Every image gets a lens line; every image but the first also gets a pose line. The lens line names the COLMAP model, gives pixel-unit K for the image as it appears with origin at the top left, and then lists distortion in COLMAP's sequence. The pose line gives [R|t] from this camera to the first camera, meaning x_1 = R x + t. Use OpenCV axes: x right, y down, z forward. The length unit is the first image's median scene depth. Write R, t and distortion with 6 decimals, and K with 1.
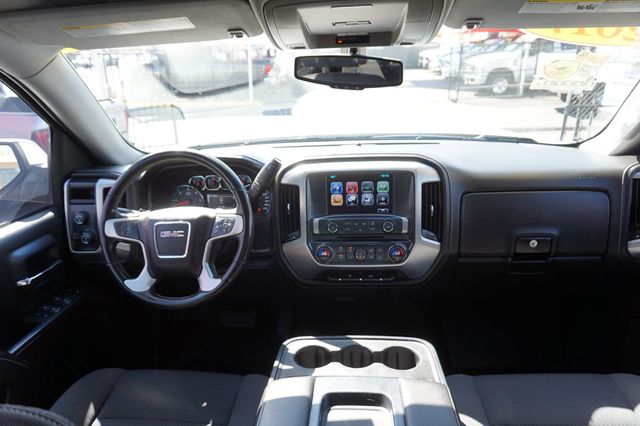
lens RADIAL K [[441.3, 0, 319.2], [0, 441.3, 216.8], [0, 0, 1]] dist [-0.028619, 0.029780]
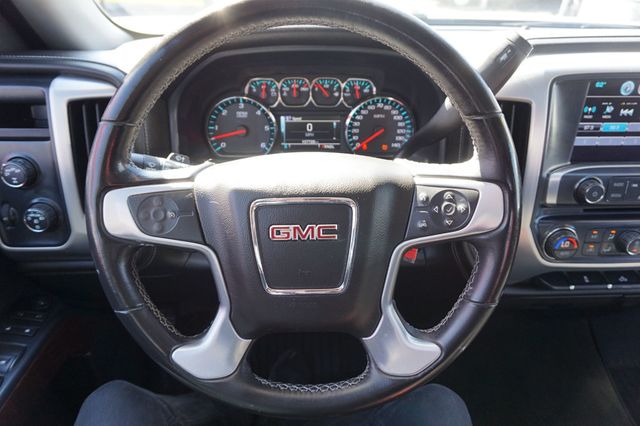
lens RADIAL K [[441.3, 0, 319.8], [0, 441.3, 214.6], [0, 0, 1]] dist [-0.028619, 0.029780]
pose [[0.989626, -0.020586, 0.142185, -0.331572], [-0.006013, 0.982878, 0.184157, -0.038909], [-0.143541, -0.183102, 0.972558, 0.567782]]
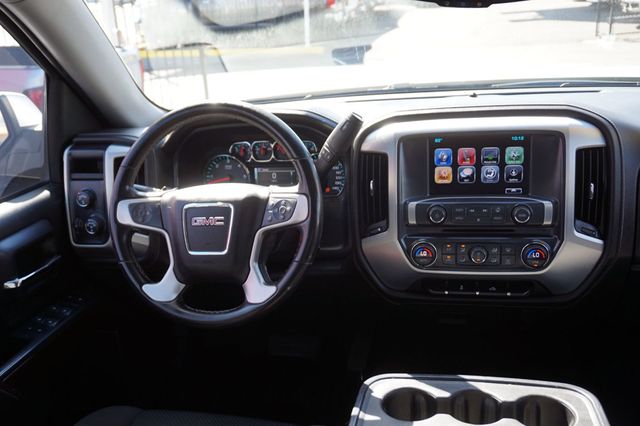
lens RADIAL K [[614.2, 0, 318.0], [0, 614.2, 216.8], [0, 0, 1]] dist [-0.003917, 0.000000]
pose [[0.991325, 0.011529, -0.130926, -0.026743], [-0.009767, 0.999853, 0.014092, 0.014900], [0.131069, -0.012691, 0.991292, 0.041103]]
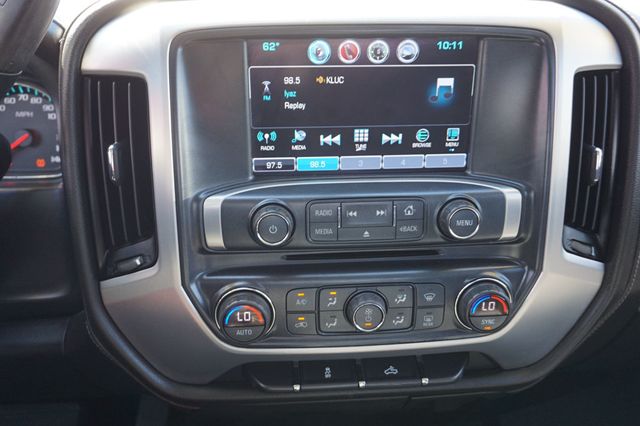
lens RADIAL K [[580.9, 0, 318.8], [0, 580.9, 219.2], [0, 0, 1]] dist [-0.036923, 0.000000]
pose [[0.987502, -0.024446, 0.155701, 0.002142], [0.008995, 0.995029, 0.099176, -0.017597], [-0.157352, -0.096536, 0.982813, 0.625222]]
